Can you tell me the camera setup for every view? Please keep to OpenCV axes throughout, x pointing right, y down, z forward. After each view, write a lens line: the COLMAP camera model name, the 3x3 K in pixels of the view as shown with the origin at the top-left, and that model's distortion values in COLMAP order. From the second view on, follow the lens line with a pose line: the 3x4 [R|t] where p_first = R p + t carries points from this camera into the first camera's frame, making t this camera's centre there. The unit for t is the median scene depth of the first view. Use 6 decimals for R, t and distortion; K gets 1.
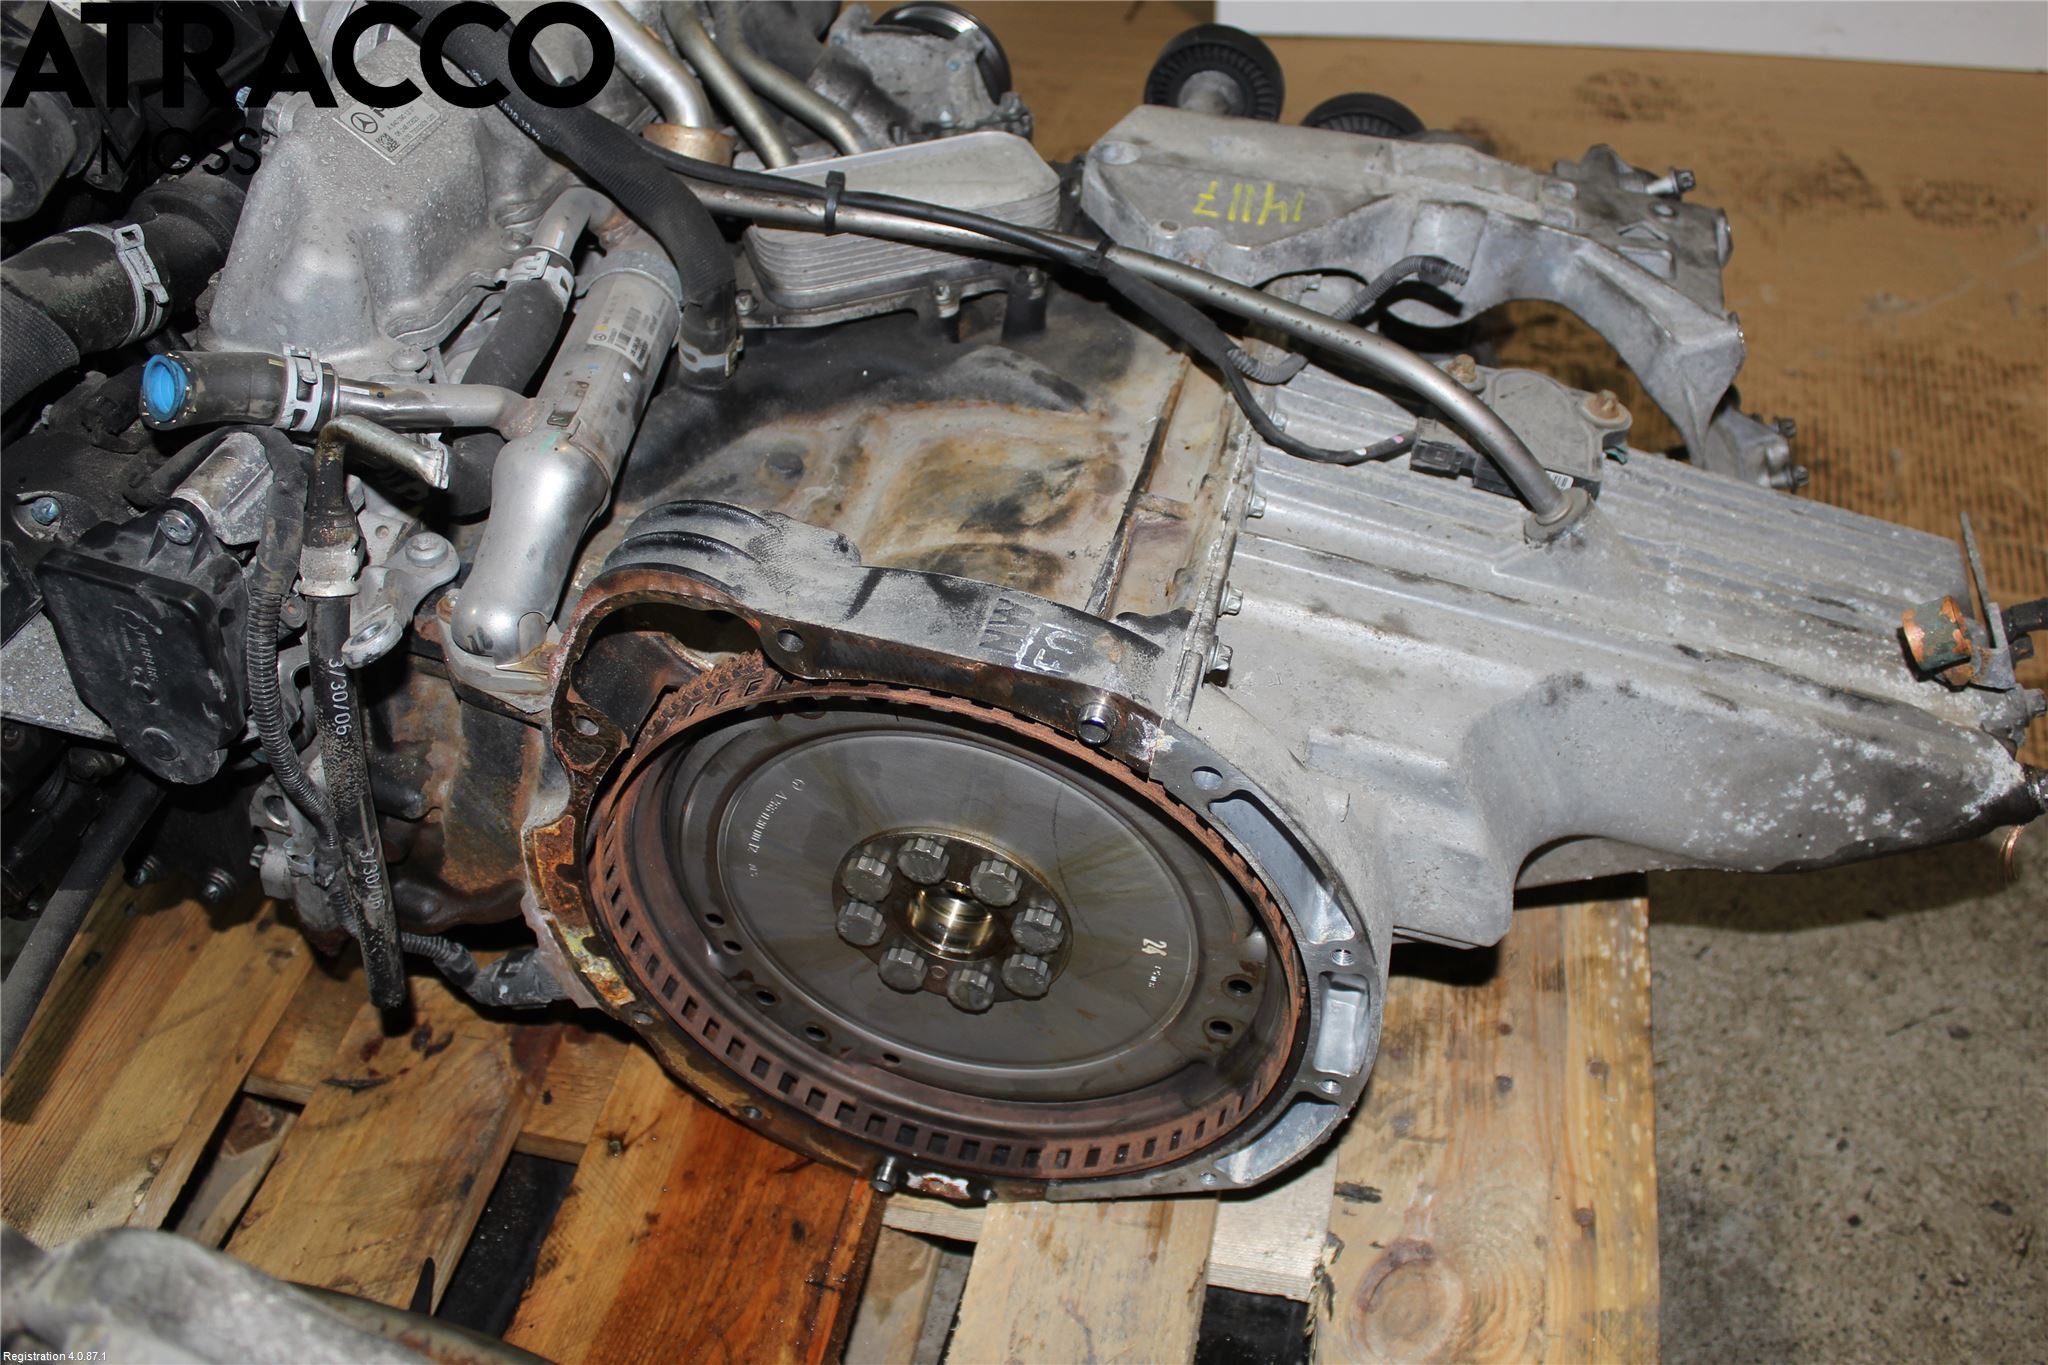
lens RADIAL K [[1784.7, 0, 1022.8], [0, 1784.7, 662.1], [0, 0, 1]] dist [-0.145932, 0.124830]
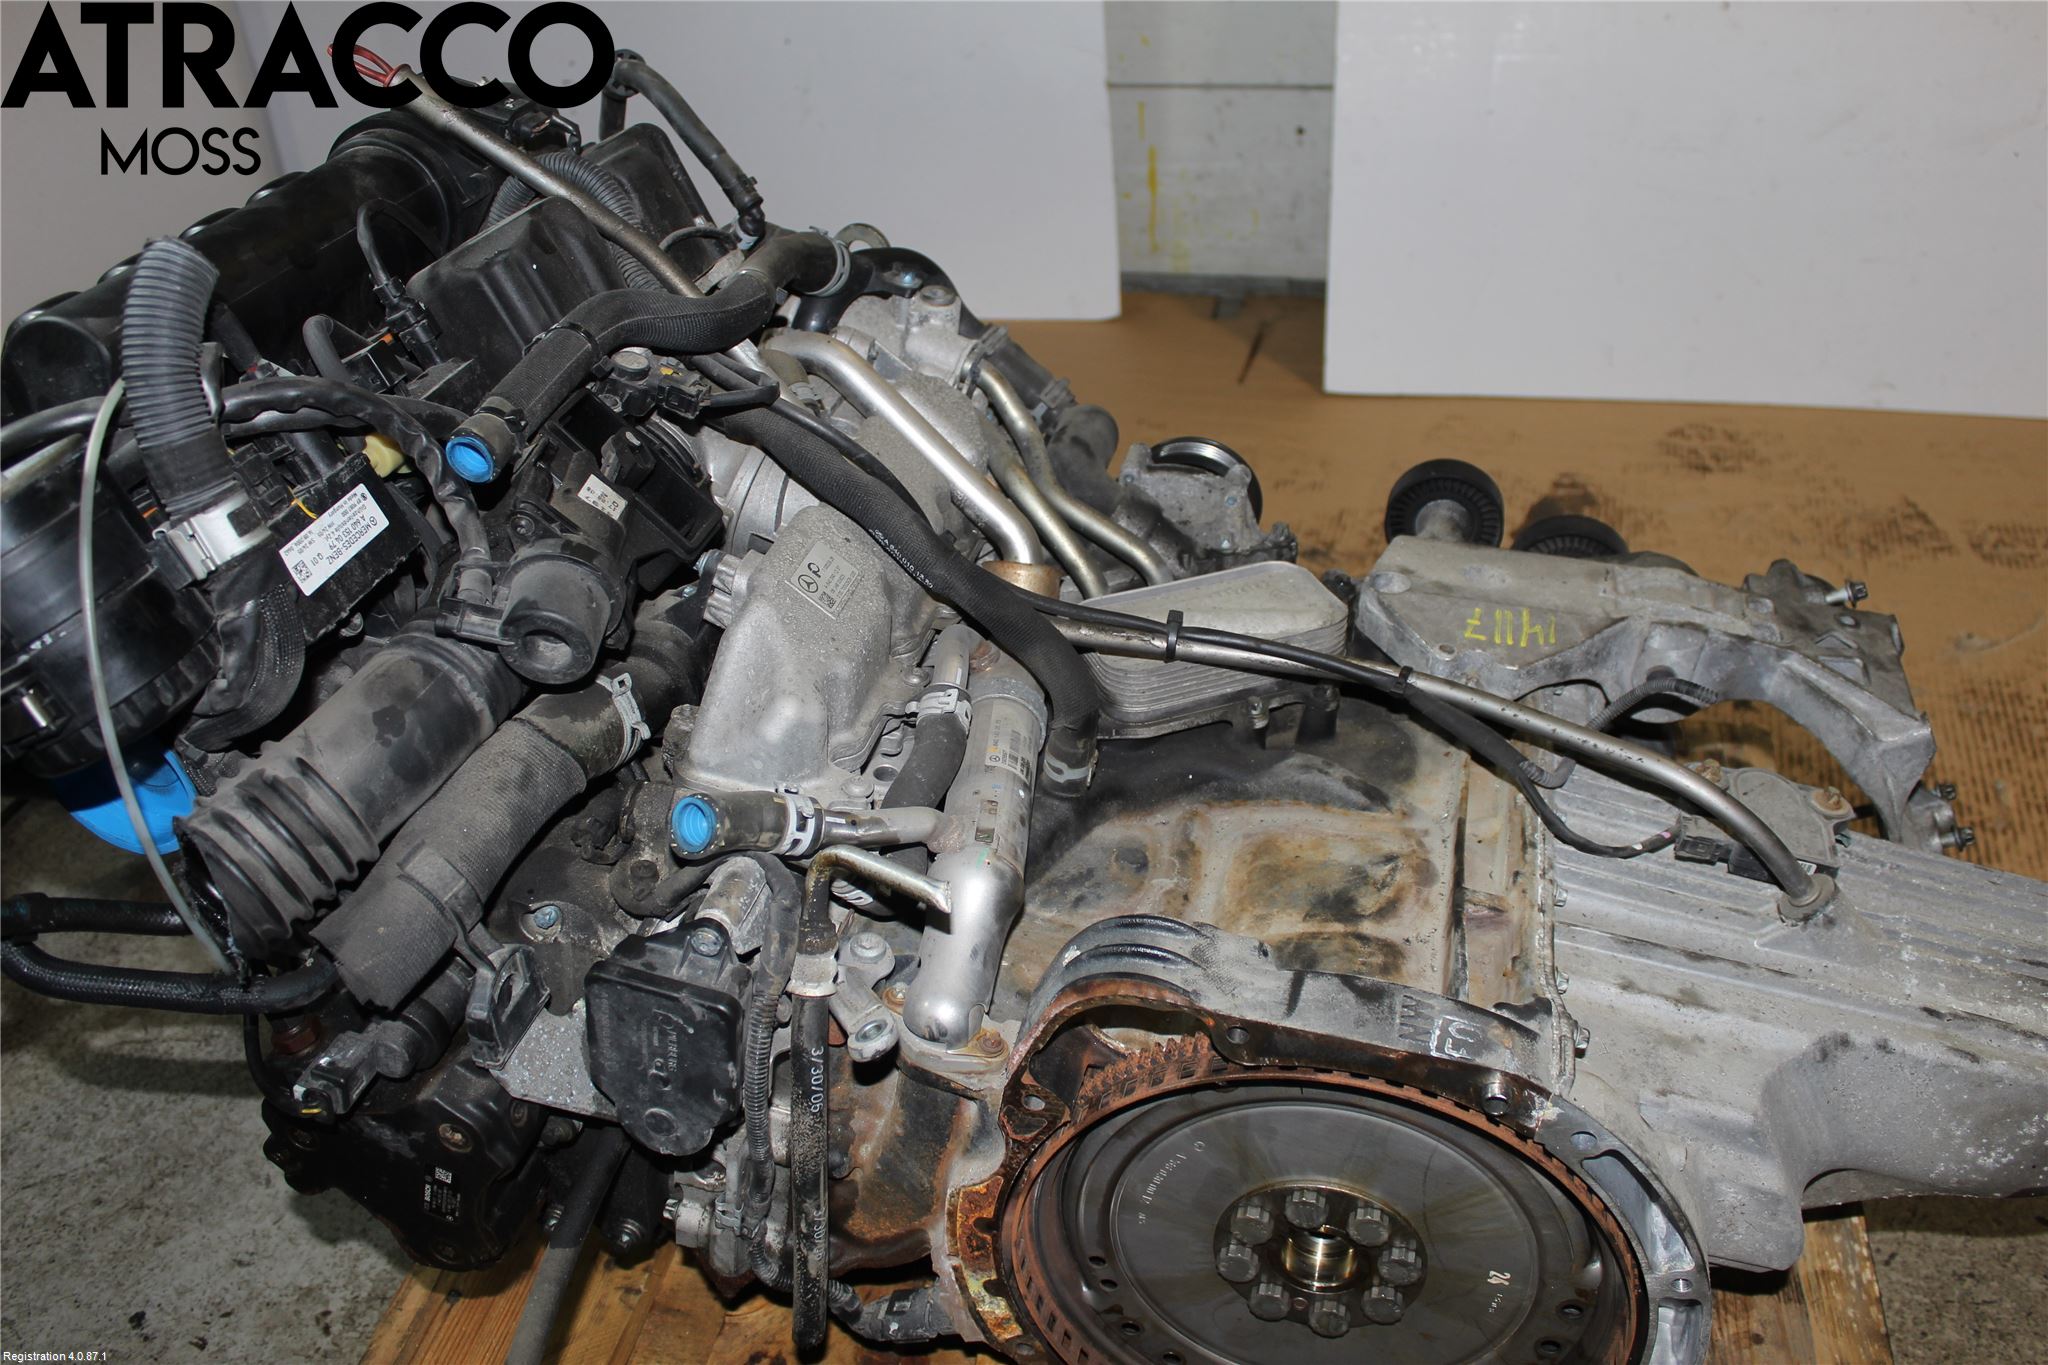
lens RADIAL K [[1784.7, 0, 1022.8], [0, 1784.7, 674.7], [0, 0, 1]] dist [-0.145932, 0.124830]
pose [[0.999912, -0.013245, -0.000615, -0.219798], [0.013000, 0.988424, -0.151162, -0.059578], [0.002610, 0.151140, 0.988509, -0.185583]]
